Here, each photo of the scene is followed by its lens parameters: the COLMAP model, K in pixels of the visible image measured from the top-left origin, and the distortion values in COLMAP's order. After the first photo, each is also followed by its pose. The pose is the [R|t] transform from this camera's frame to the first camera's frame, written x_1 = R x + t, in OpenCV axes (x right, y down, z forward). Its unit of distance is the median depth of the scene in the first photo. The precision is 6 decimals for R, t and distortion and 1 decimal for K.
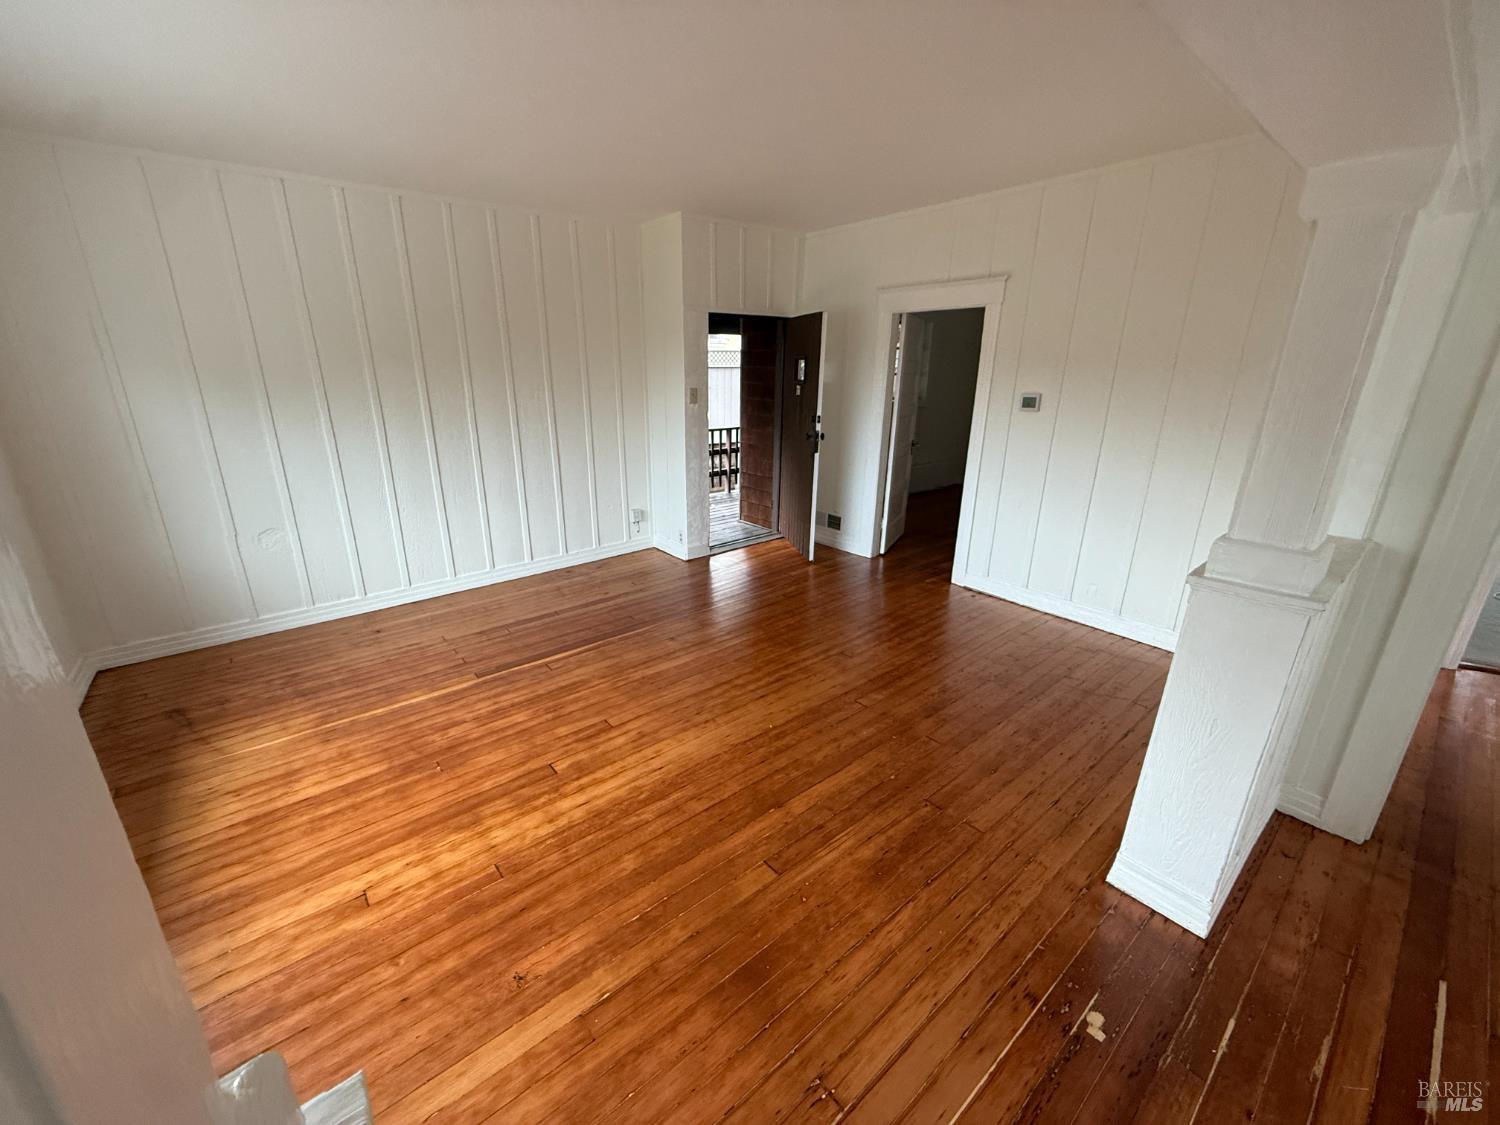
lens RADIAL K [[596.6, 0, 746.5], [0, 596.6, 562.5], [0, 0, 1]] dist [0.000805, 0.000027]
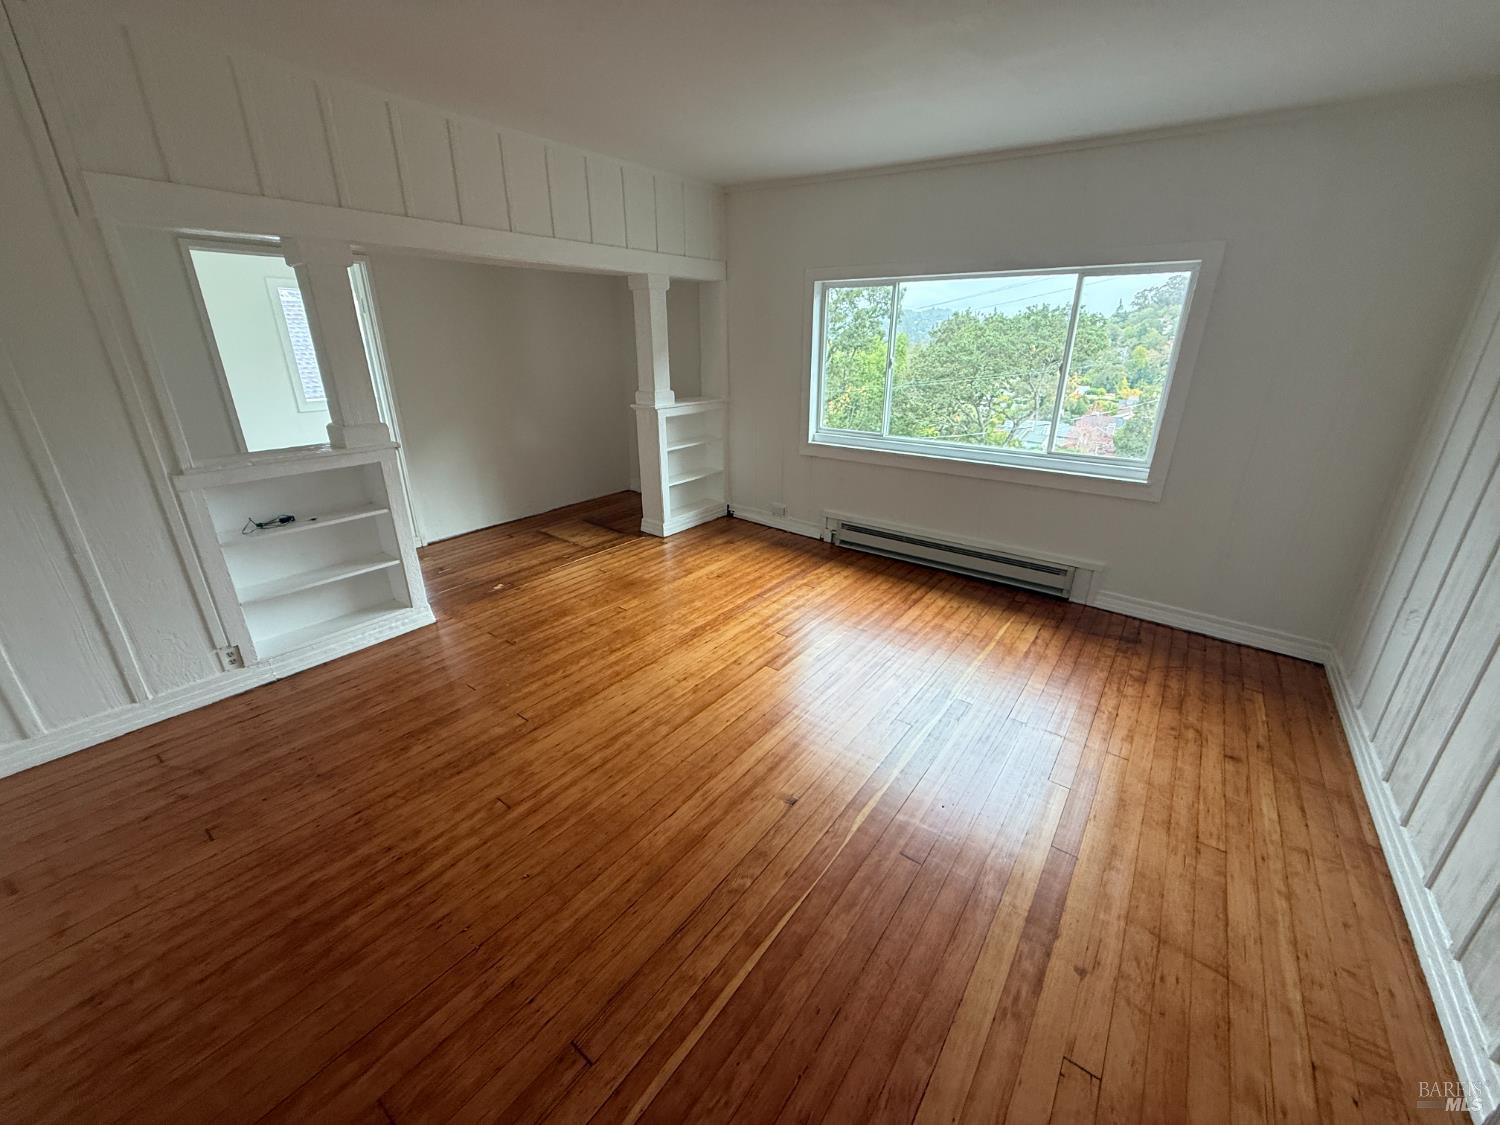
lens RADIAL K [[596.6, 0, 748.3], [0, 596.6, 560.4], [0, 0, 1]] dist [0.000805, 0.000027]
pose [[-0.971234, 0.072272, -0.226894, 0.054075], [-0.086583, 0.780434, 0.619214, -0.612794], [0.221828, 0.621047, -0.751726, 1.821795]]
